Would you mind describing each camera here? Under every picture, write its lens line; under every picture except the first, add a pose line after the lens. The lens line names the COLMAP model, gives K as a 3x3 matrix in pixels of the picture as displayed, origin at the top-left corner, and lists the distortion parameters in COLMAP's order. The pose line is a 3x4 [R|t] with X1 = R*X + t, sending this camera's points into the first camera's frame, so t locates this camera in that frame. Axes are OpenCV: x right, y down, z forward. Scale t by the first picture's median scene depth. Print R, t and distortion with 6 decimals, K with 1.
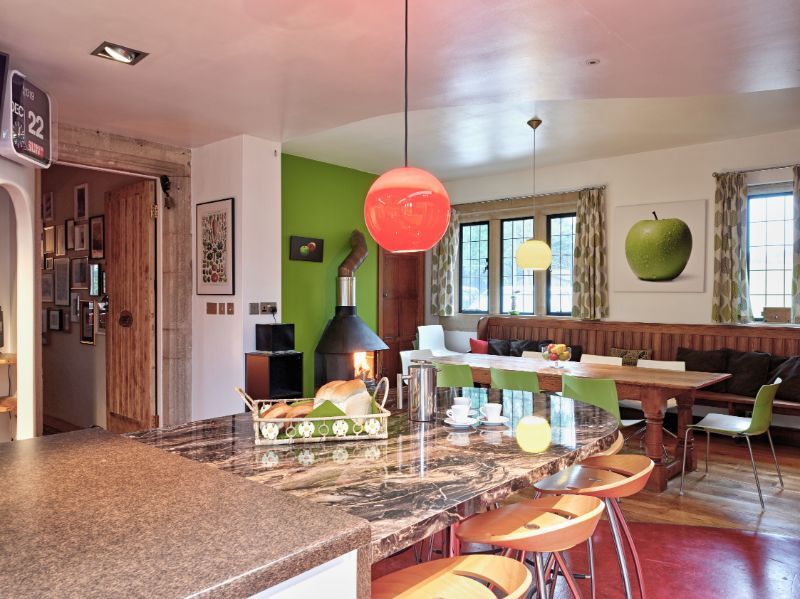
lens RADIAL K [[581.0, 0, 400.0], [0, 581.0, 299.5], [0, 0, 1]] dist [-0.030988, 0.002332]
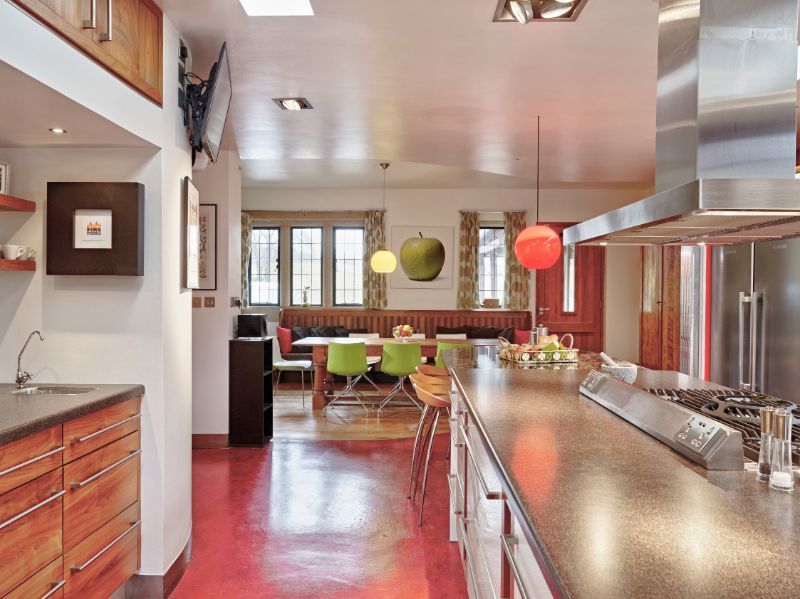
lens RADIAL K [[581.0, 0, 400.0], [0, 581.0, 299.5], [0, 0, 1]] dist [-0.030988, 0.002332]
pose [[0.767738, -0.007878, 0.640715, -0.528360], [0.002255, 0.999951, 0.009592, 0.000521], [-0.640760, -0.005919, 0.767719, -0.073507]]
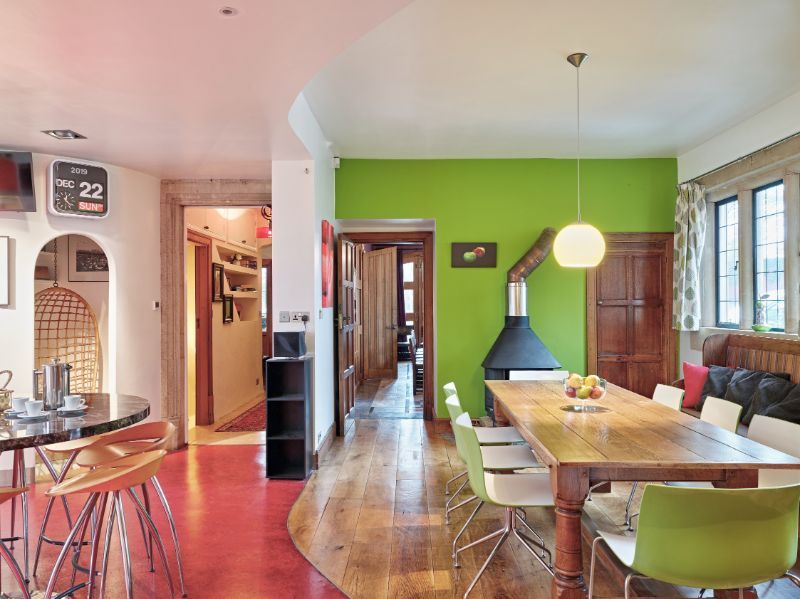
lens RADIAL K [[606.4, 0, 400.0], [0, 606.4, 299.5], [0, 0, 1]] dist [-0.012349, -0.001626]
pose [[0.655302, -0.016734, -0.755182, 0.546547], [0.000341, 0.999761, -0.021858, 0.007090], [0.755367, 0.014066, 0.655151, 0.294953]]
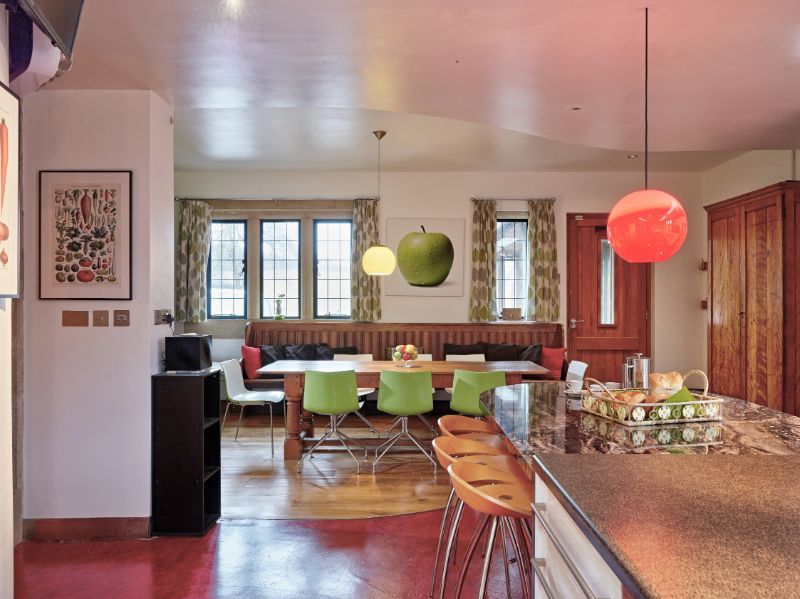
lens RADIAL K [[606.4, 0, 400.0], [0, 606.4, 299.5], [0, 0, 1]] dist [-0.012349, -0.001626]
pose [[0.755169, -0.003073, 0.655523, -0.385834], [0.007051, 0.999969, -0.003435, -0.002195], [-0.655493, 0.007216, 0.755167, 0.126677]]
